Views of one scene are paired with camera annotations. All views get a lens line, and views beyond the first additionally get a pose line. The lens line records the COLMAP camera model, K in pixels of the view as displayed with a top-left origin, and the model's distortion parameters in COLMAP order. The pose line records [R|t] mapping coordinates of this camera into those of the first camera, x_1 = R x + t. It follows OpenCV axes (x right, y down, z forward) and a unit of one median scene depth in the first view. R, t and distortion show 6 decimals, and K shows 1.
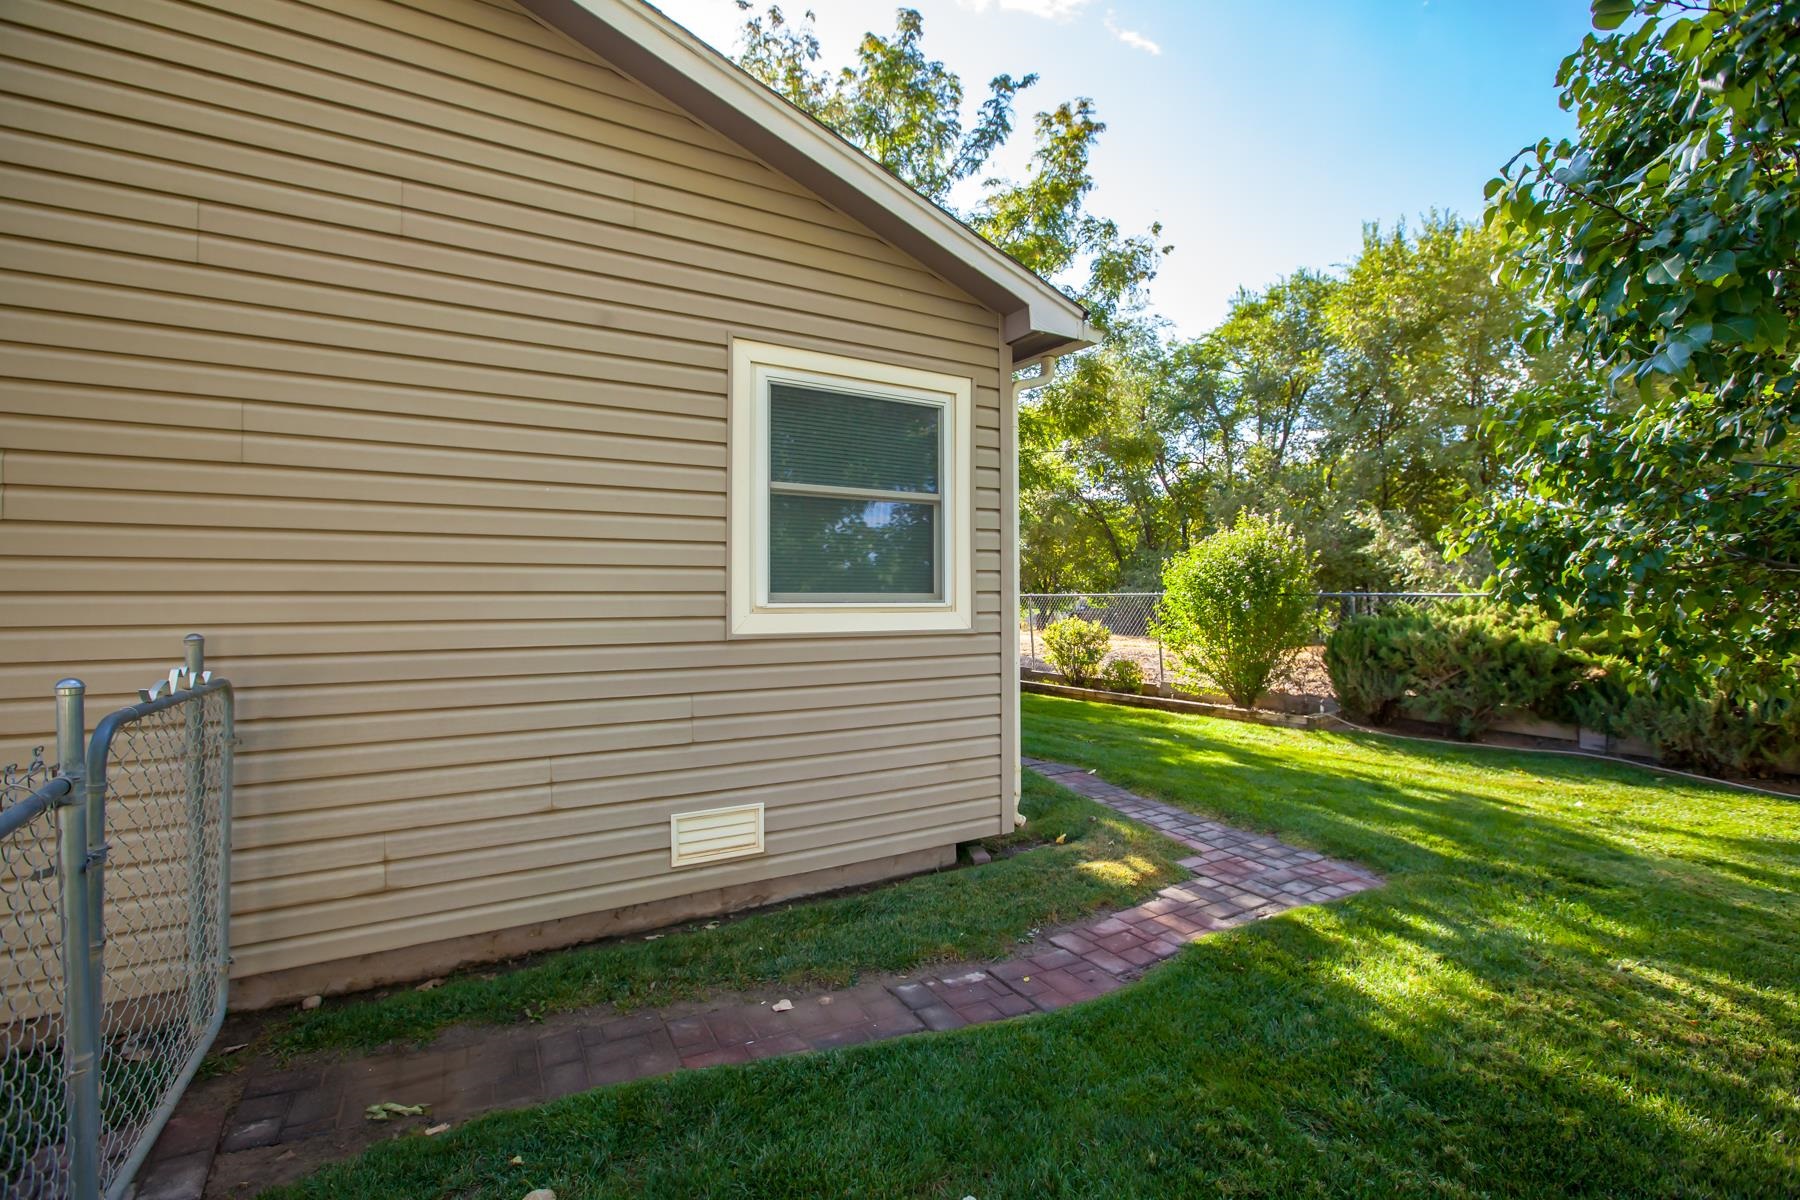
lens RADIAL K [[798.4, 0, 906.1], [0, 798.4, 597.3], [0, 0, 1]] dist [-0.001367, 0.000310]
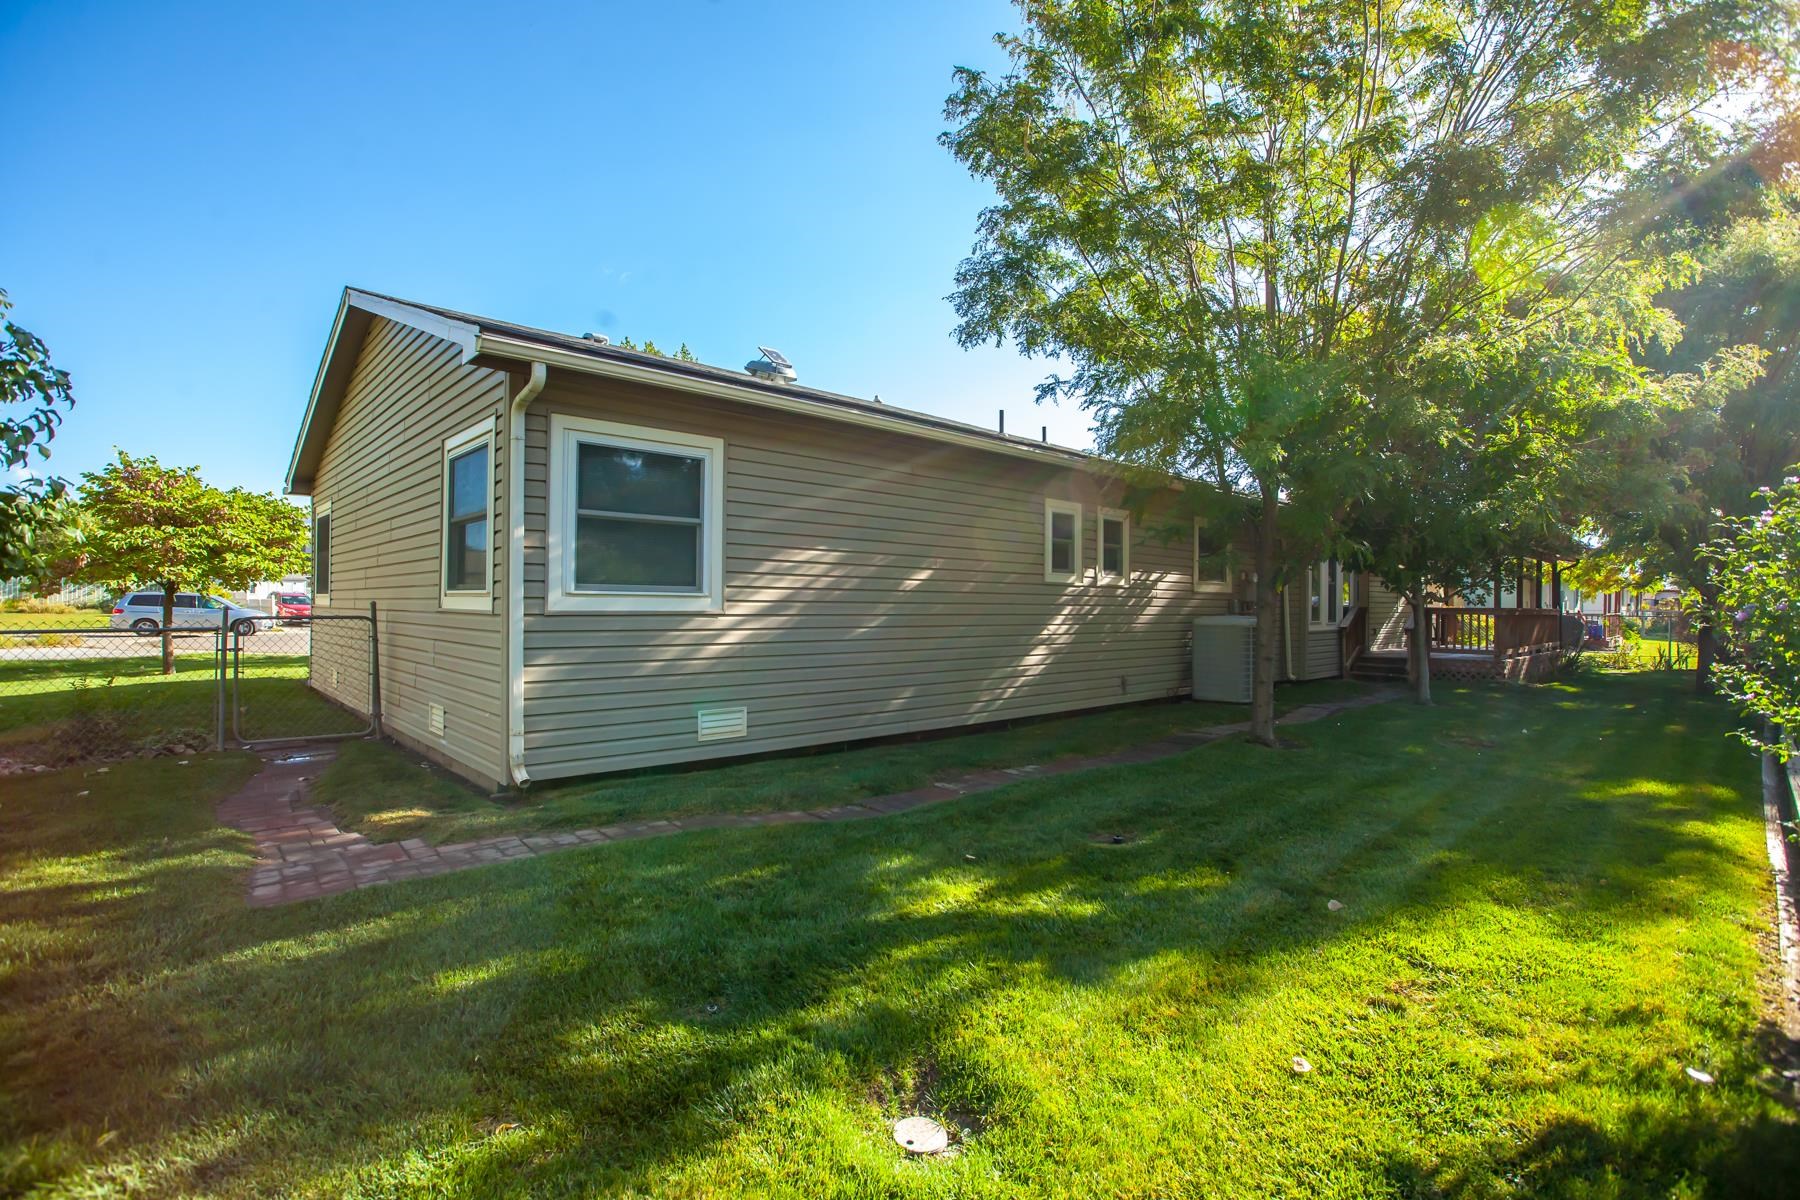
lens RADIAL K [[798.4, 0, 902.8], [0, 798.4, 596.1], [0, 0, 1]] dist [-0.001367, 0.000310]
pose [[0.215496, 0.001562, -0.976504, 1.459916], [-0.006234, 0.999981, 0.000224, 0.006414], [0.976485, 0.006039, 0.215501, 1.356939]]
